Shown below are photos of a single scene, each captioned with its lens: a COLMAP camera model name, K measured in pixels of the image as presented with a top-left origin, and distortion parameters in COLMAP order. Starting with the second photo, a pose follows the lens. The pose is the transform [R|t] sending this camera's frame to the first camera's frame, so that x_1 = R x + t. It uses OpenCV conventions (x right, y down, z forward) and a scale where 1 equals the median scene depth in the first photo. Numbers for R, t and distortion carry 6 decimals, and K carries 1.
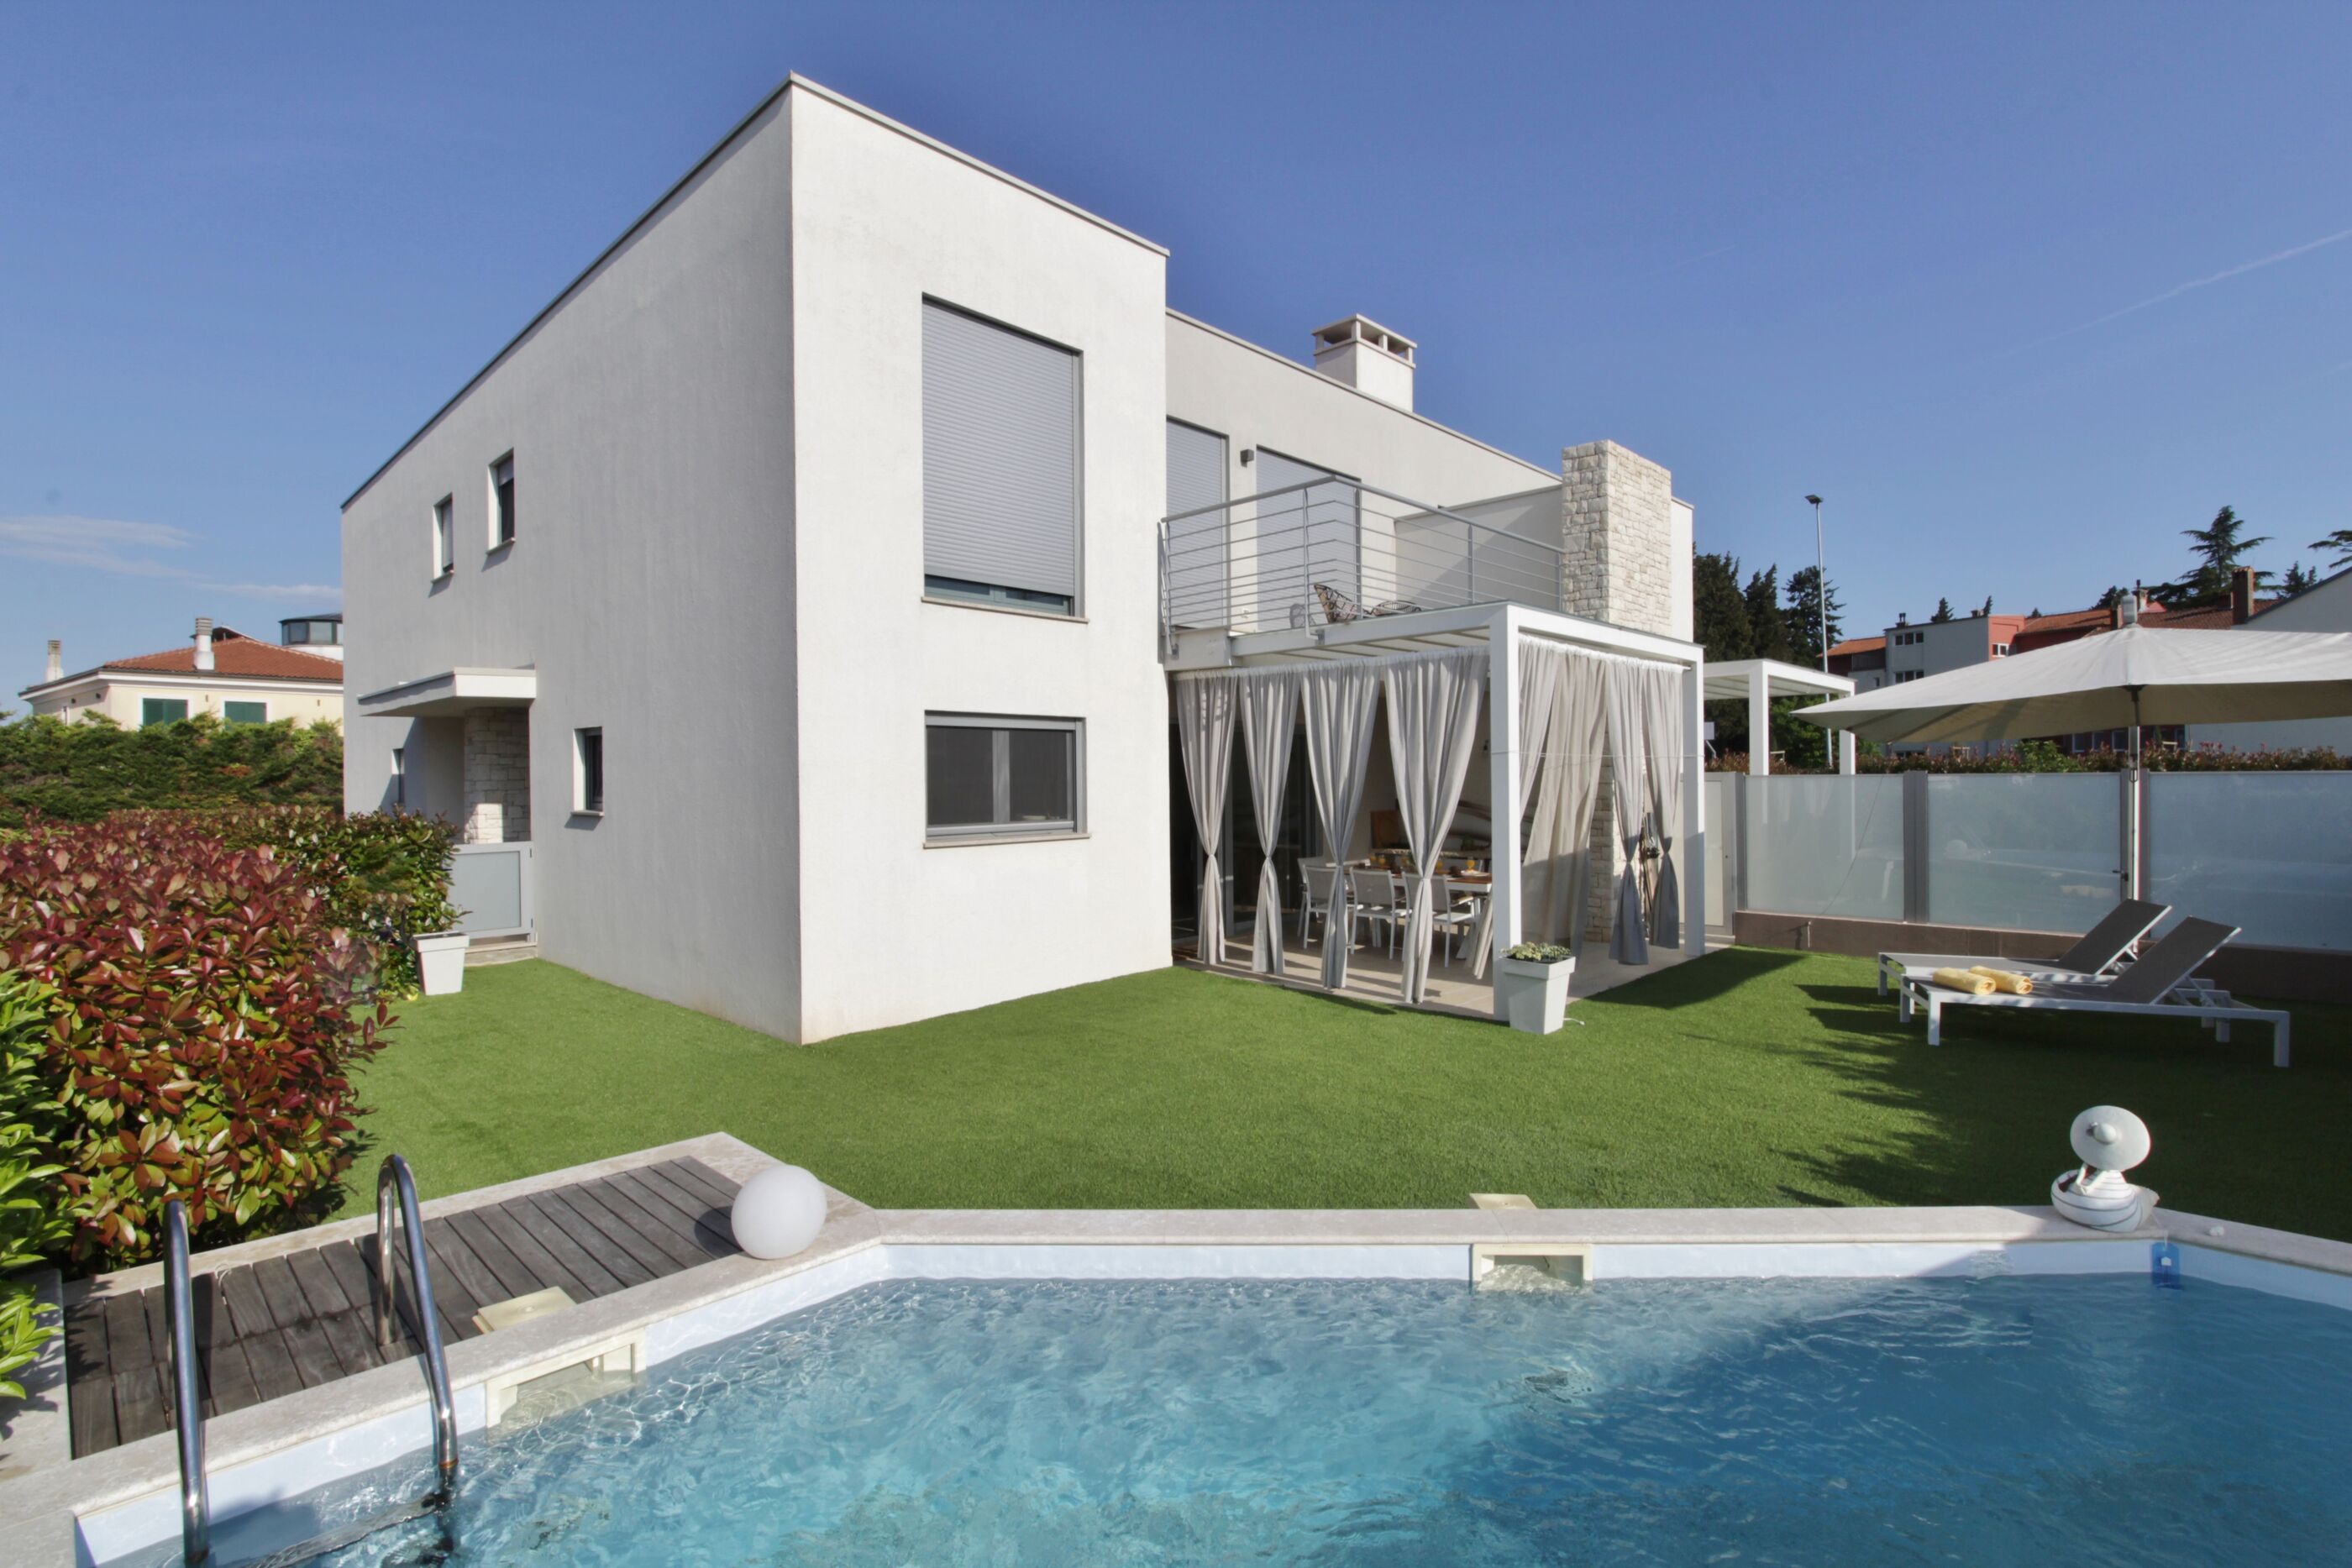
lens RADIAL K [[1101.3, 0, 1205.2], [0, 1101.3, 787.7], [0, 0, 1]] dist [-0.000565, -0.013852]
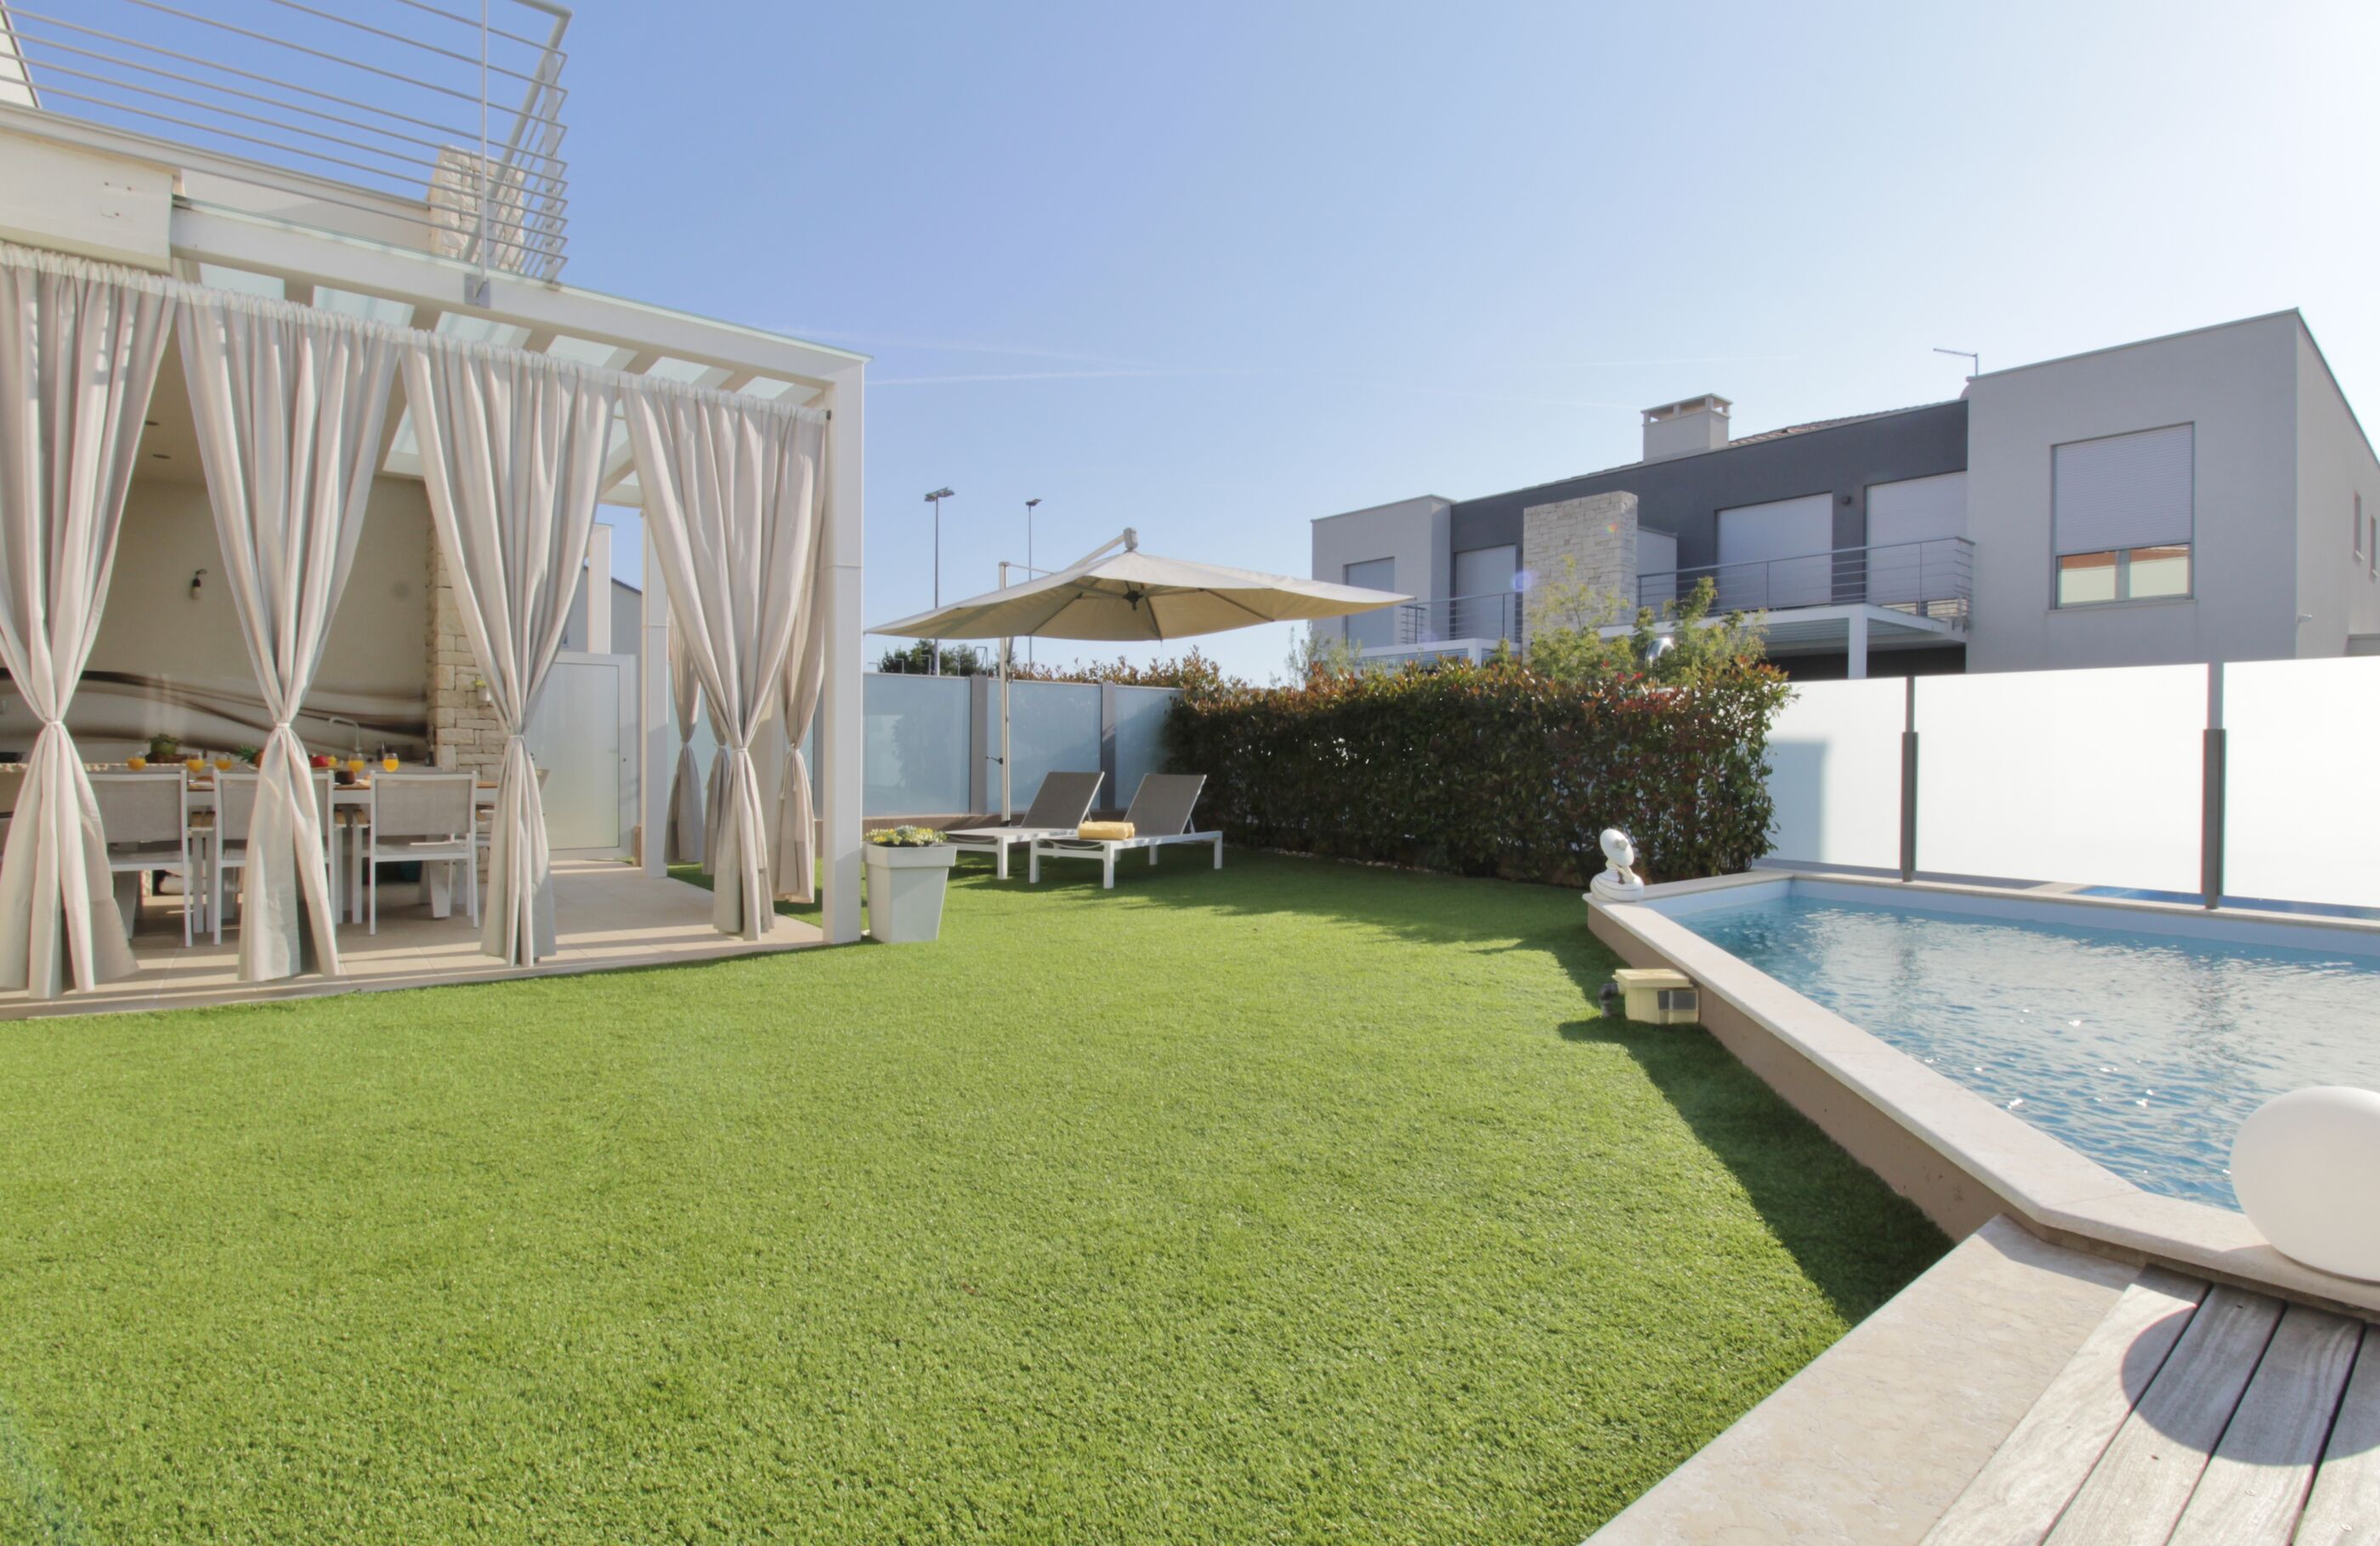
lens RADIAL K [[1136.0, 0, 1217.3], [0, 1136.0, 770.3], [0, 0, 1]] dist [-0.003120, -0.010645]
pose [[0.118113, -0.000250, 0.993000, -0.454020], [-0.000826, 1.000000, 0.000350, 0.104540], [-0.993000, -0.000862, 0.118113, 0.703672]]
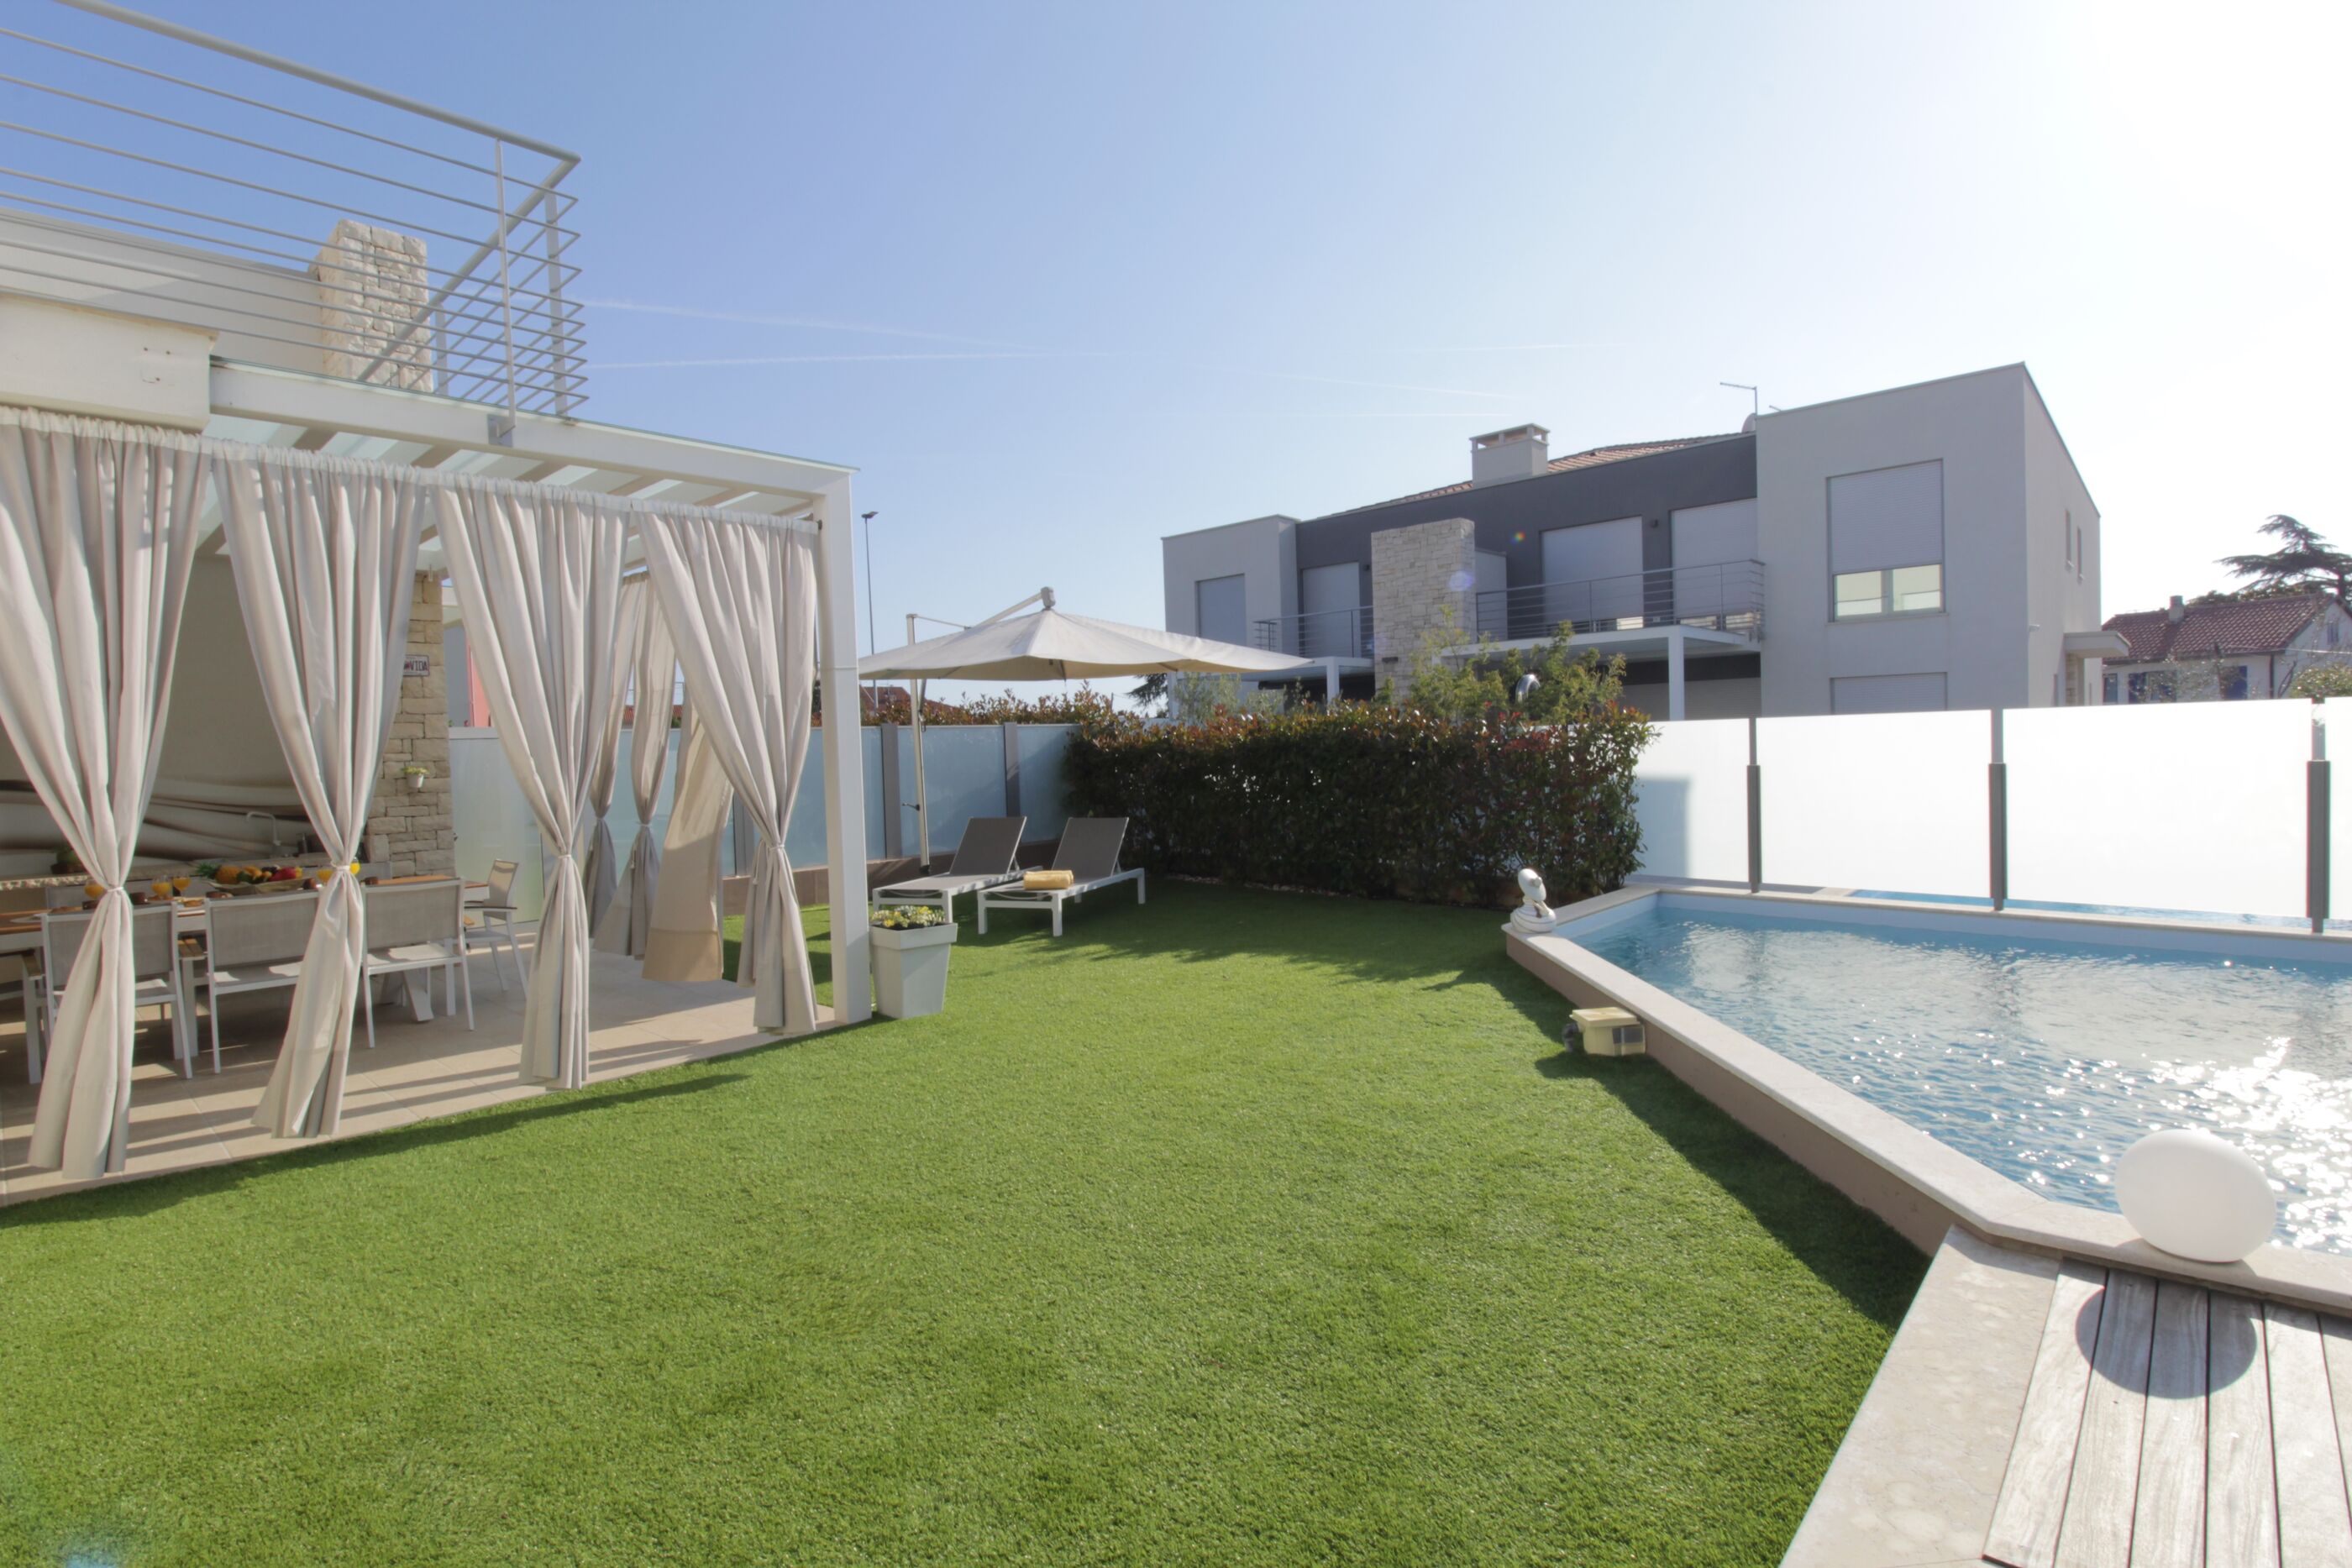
lens RADIAL K [[1119.6, 0, 1202.0], [0, 1119.6, 780.6], [0, 0, 1]] dist [-0.000396, -0.013512]
pose [[-0.023508, -0.020049, 0.999523, -0.530461], [0.040163, 0.998973, 0.020982, 0.041075], [-0.998917, 0.040637, -0.022678, 0.808659]]
